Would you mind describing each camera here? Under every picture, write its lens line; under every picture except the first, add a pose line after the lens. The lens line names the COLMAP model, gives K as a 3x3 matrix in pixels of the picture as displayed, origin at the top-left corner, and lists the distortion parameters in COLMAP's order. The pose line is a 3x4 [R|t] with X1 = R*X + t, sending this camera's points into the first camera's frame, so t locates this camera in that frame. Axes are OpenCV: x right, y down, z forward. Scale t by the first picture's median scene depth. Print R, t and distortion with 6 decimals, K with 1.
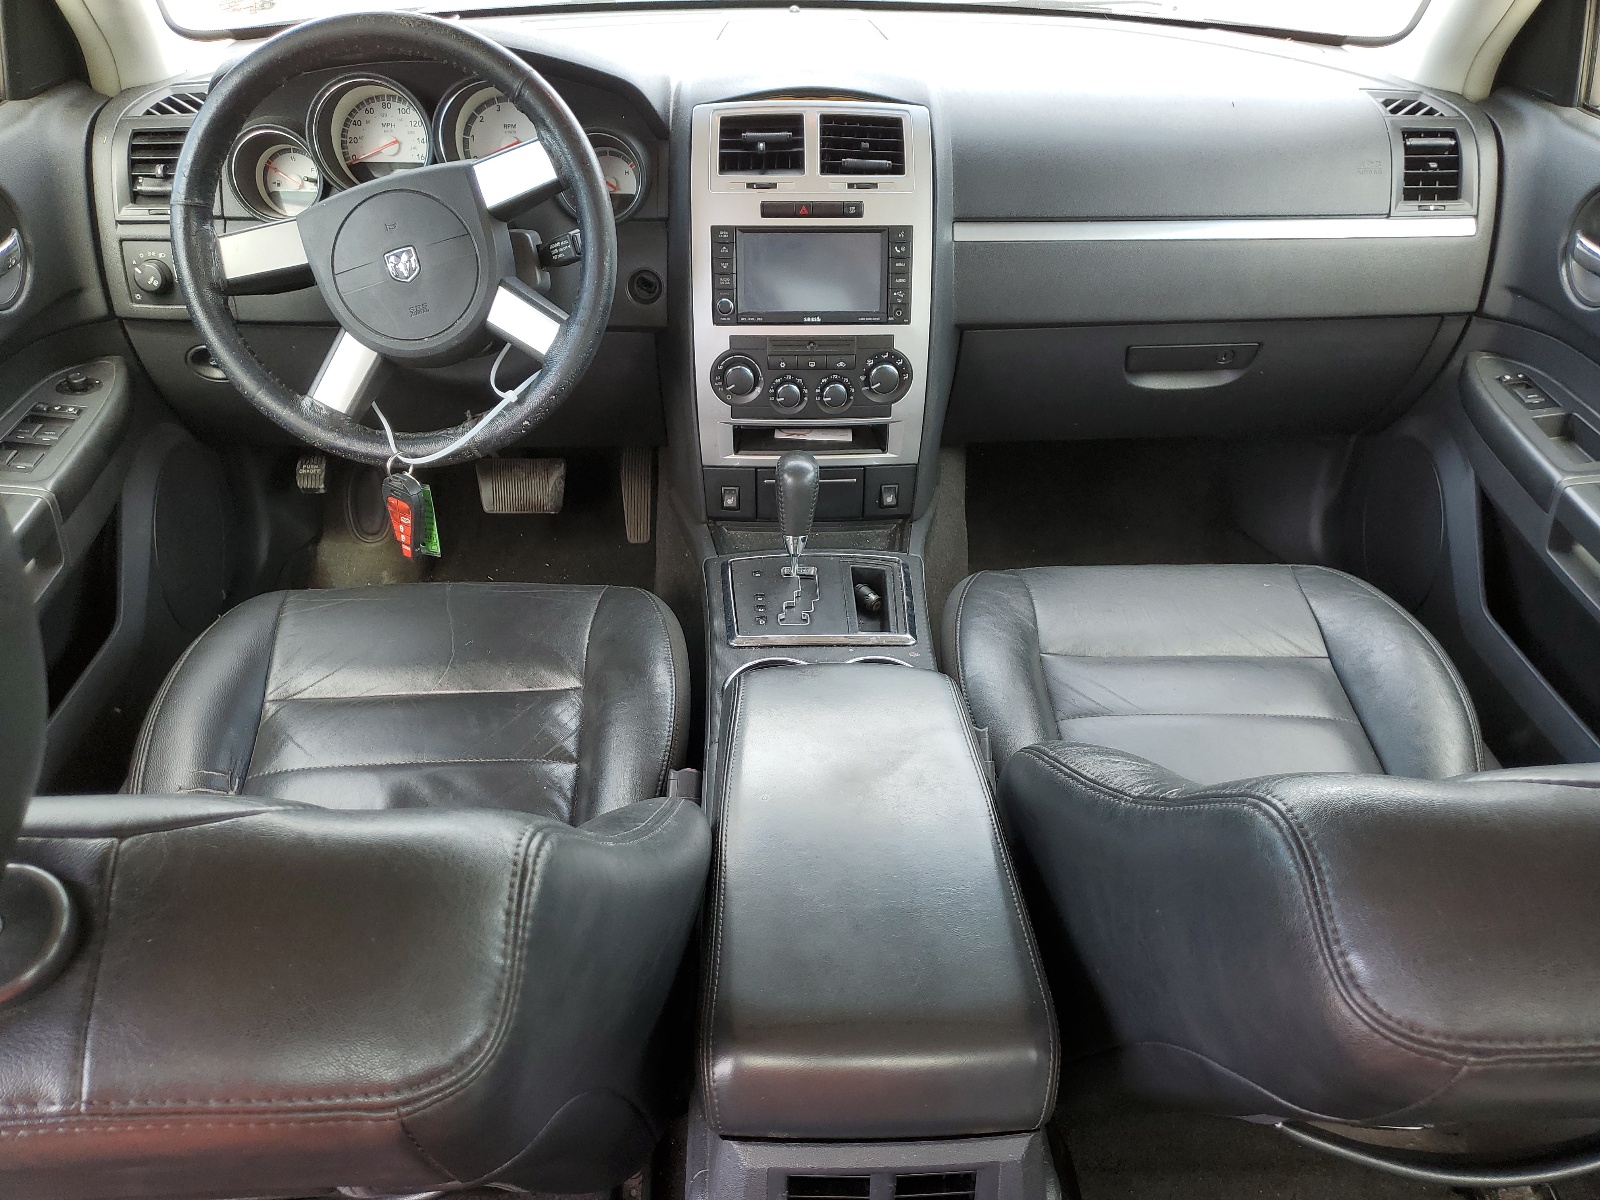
lens RADIAL K [[1208.3, 0, 800.9], [0, 1208.3, 601.0], [0, 0, 1]] dist [0.001545, 0.001470]
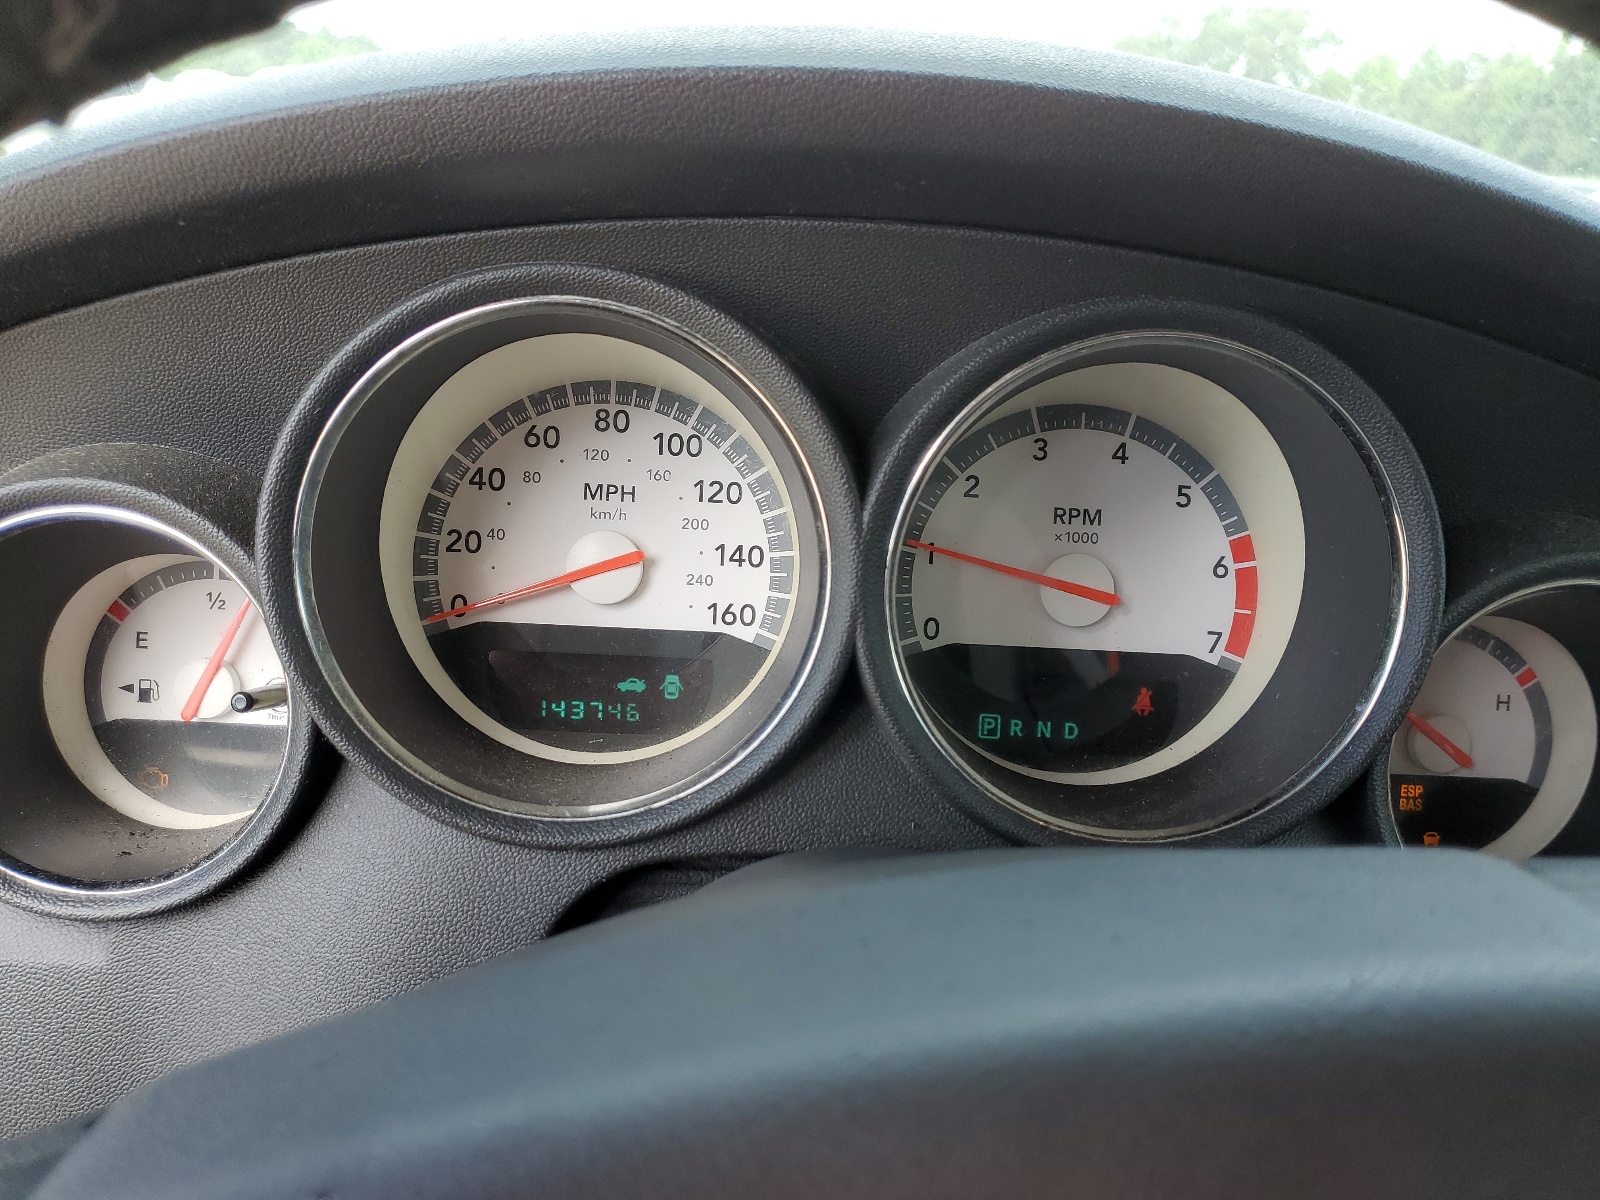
lens RADIAL K [[1208.3, 0, 800.0], [0, 1208.3, 598.2], [0, 0, 1]] dist [0.001545, 0.001470]
pose [[0.998967, 0.044709, -0.008135, -0.298571], [-0.045223, 0.960464, -0.274708, -0.304306], [-0.004468, 0.274792, 0.961493, 0.761756]]
